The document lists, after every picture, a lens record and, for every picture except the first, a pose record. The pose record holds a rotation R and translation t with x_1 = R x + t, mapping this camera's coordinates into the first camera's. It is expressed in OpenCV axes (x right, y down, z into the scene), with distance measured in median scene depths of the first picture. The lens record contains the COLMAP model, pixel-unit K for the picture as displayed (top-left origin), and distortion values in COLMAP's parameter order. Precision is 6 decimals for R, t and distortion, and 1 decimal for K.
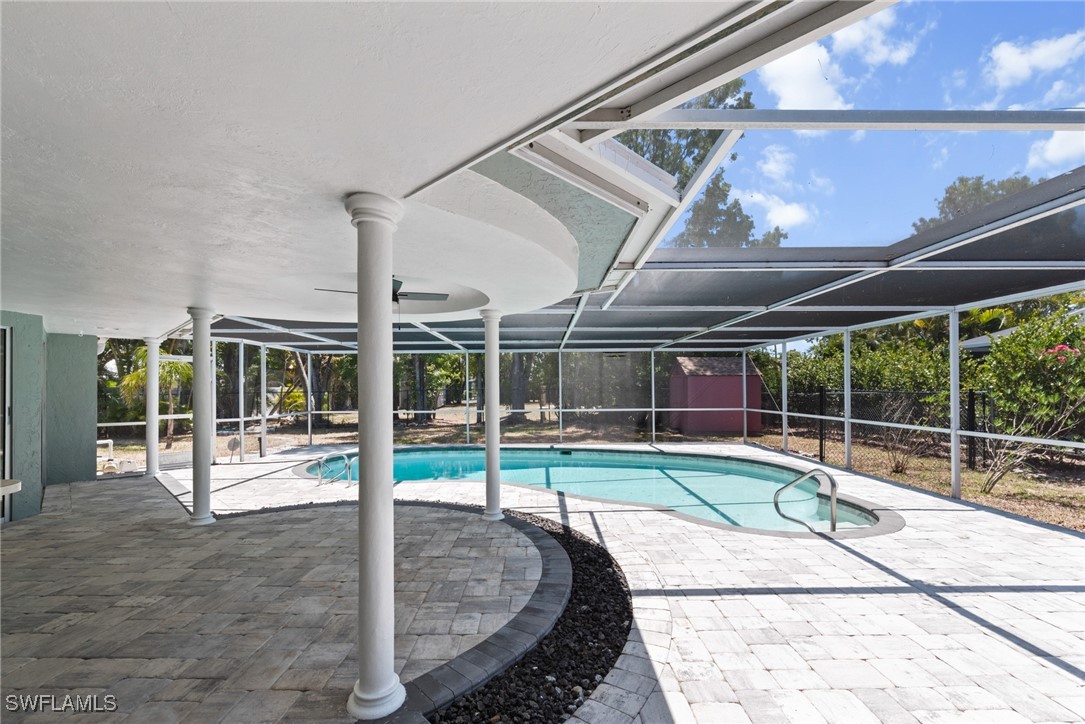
lens RADIAL K [[473.4, 0, 545.8], [0, 473.4, 379.9], [0, 0, 1]] dist [0.004702, 0.000080]
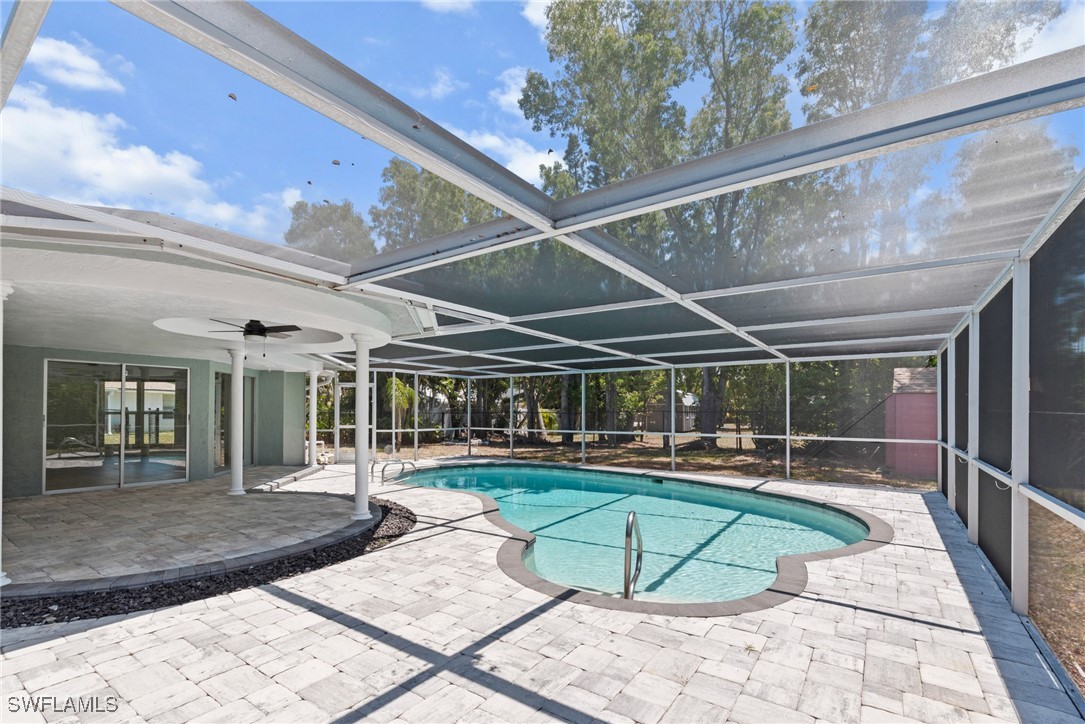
lens RADIAL K [[483.6, 0, 545.3], [0, 483.6, 402.9], [0, 0, 1]] dist [0.001476, -0.000021]
pose [[0.820366, -0.000243, -0.571838, 0.923980], [-0.001074, 0.999997, -0.001966, 0.021082], [0.571837, 0.002227, 0.820364, 0.314205]]
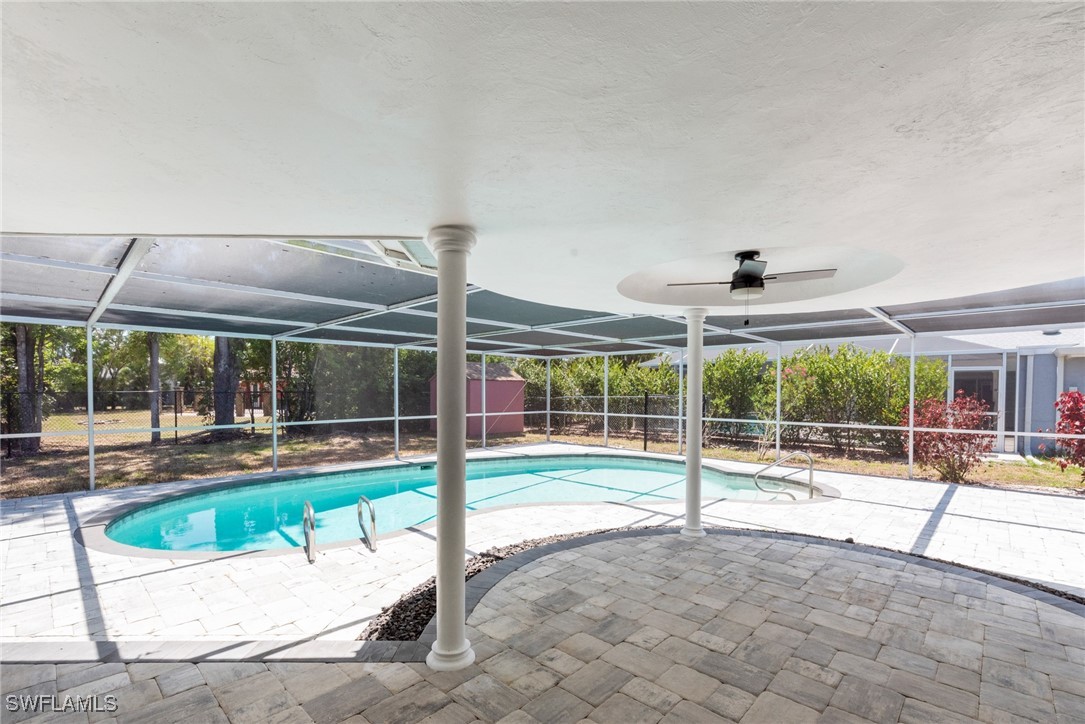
lens RADIAL K [[483.6, 0, 545.3], [0, 483.6, 402.9], [0, 0, 1]] dist [0.001476, -0.000021]
pose [[0.689565, -0.008695, 0.724172, -1.009615], [-0.022311, 0.999198, 0.033243, 0.011722], [-0.723880, -0.039080, 0.688818, 0.579159]]
